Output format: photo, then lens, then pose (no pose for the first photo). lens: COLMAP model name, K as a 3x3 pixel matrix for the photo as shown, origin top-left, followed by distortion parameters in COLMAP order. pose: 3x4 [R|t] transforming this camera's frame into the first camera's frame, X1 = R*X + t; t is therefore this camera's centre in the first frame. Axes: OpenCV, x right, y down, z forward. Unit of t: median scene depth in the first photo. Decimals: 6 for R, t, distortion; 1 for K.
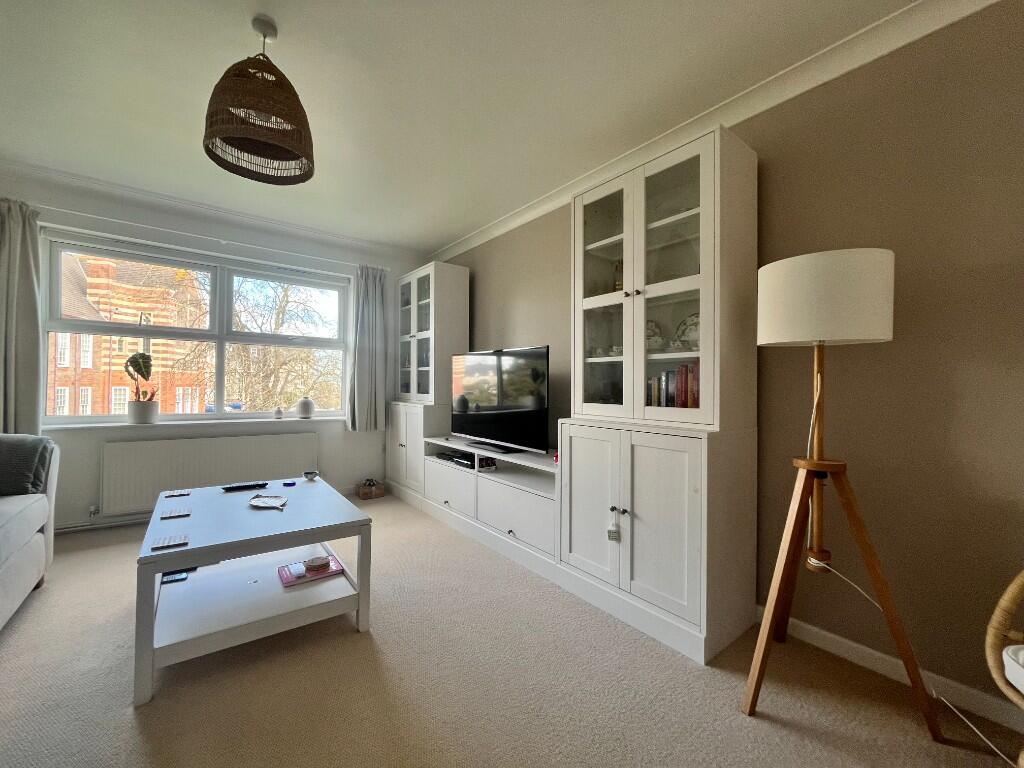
lens RADIAL K [[414.9, 0, 510.8], [0, 414.9, 383.3], [0, 0, 1]] dist [-0.000682, 0.000210]
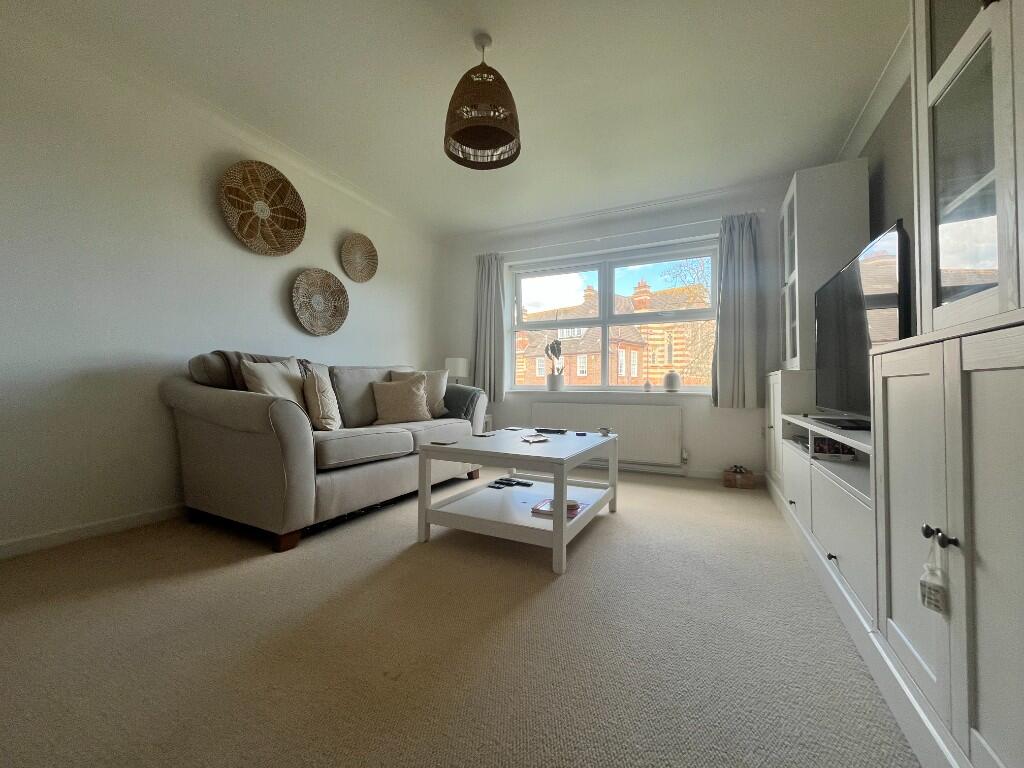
lens RADIAL K [[414.9, 0, 510.8], [0, 414.9, 383.3], [0, 0, 1]] dist [-0.000682, 0.000210]
pose [[0.437911, -0.022494, -0.898737, 0.272799], [0.007547, 0.999744, -0.021345, 0.099288], [0.898987, 0.002565, 0.437969, 0.273689]]
